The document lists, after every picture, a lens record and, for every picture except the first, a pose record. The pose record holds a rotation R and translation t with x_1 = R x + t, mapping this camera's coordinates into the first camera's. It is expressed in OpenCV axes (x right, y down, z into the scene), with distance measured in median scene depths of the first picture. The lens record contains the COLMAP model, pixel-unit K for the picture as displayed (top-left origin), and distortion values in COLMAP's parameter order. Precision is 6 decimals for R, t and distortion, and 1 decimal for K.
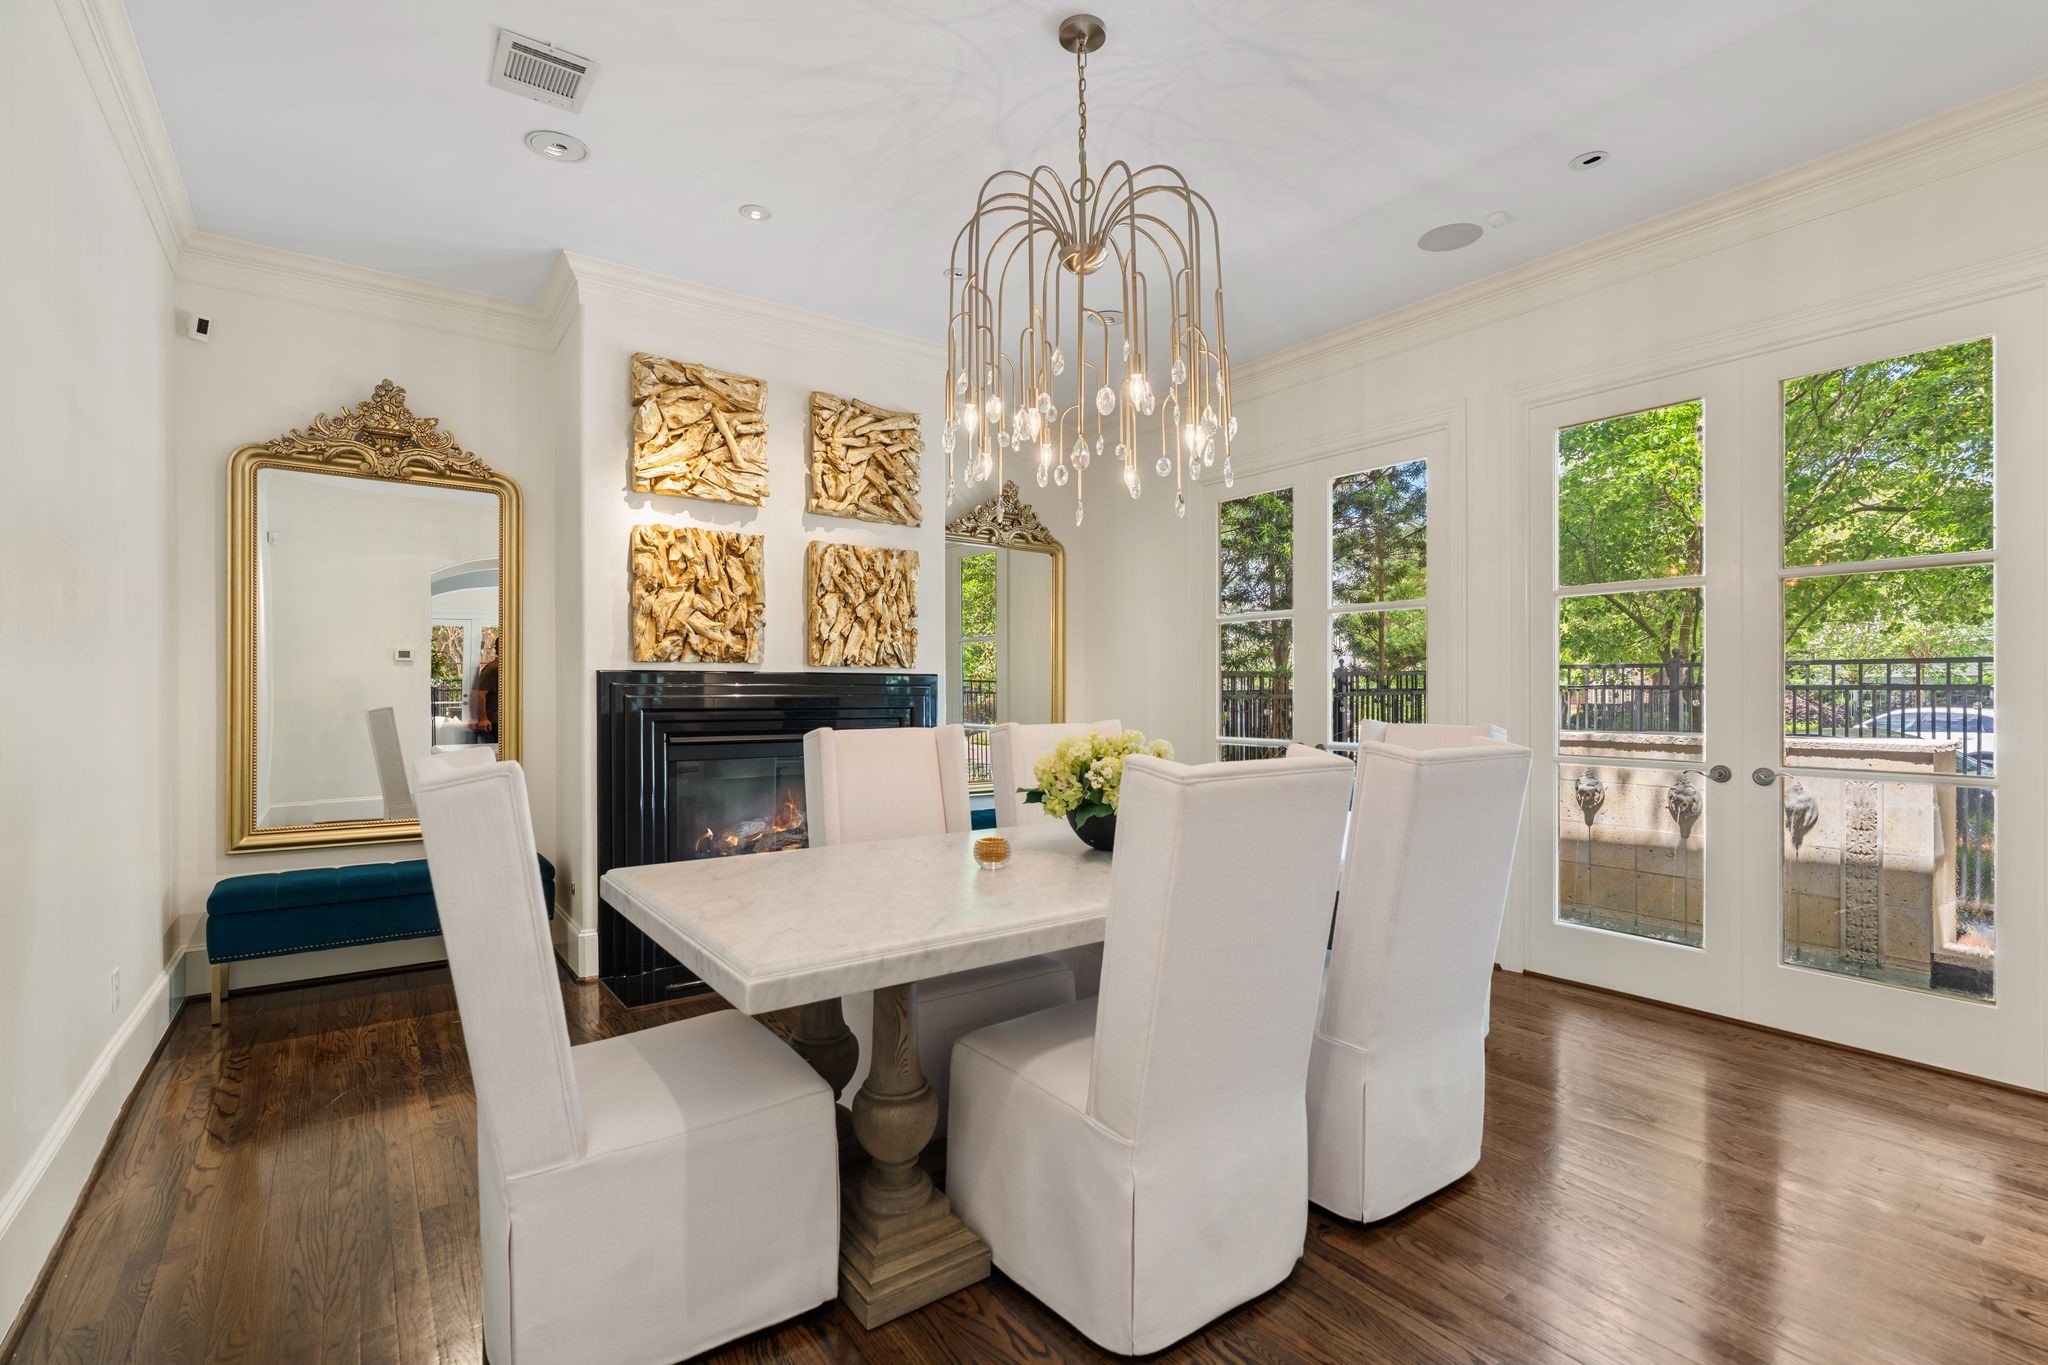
lens RADIAL K [[922.7, 0, 1022.7], [0, 922.7, 685.1], [0, 0, 1]] dist [-0.007322, 0.000926]
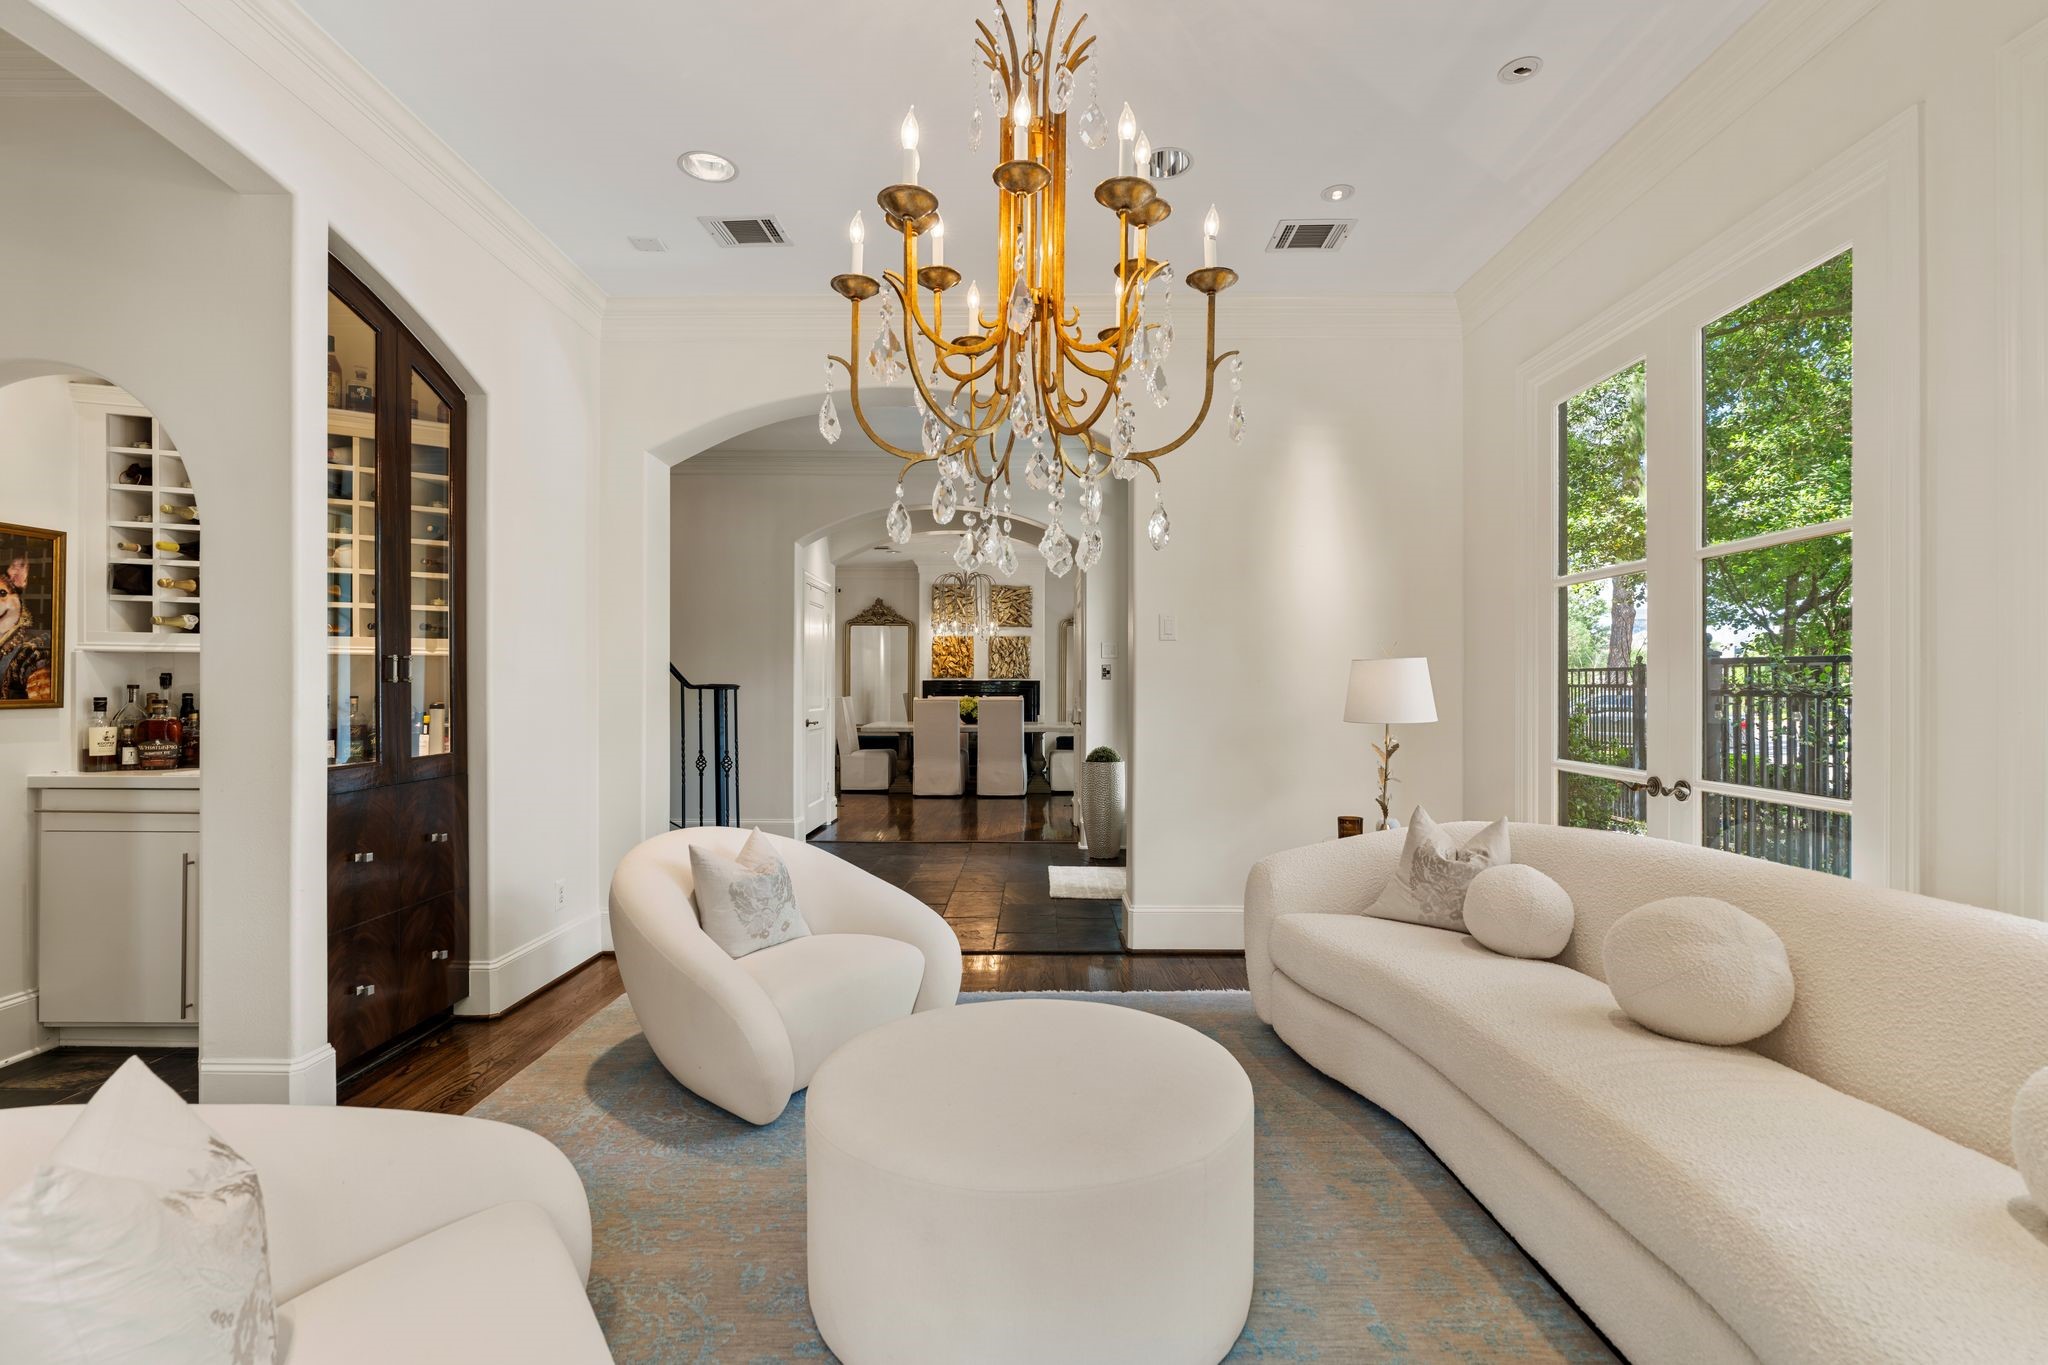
lens RADIAL K [[922.7, 0, 1025.2], [0, 922.7, 687.5], [0, 0, 1]] dist [-0.007322, 0.000926]
pose [[0.800983, 0.003322, -0.598678, 1.730292], [-0.004933, 0.999987, -0.001051, 0.010644], [0.598667, 0.003795, 0.800989, -1.372676]]
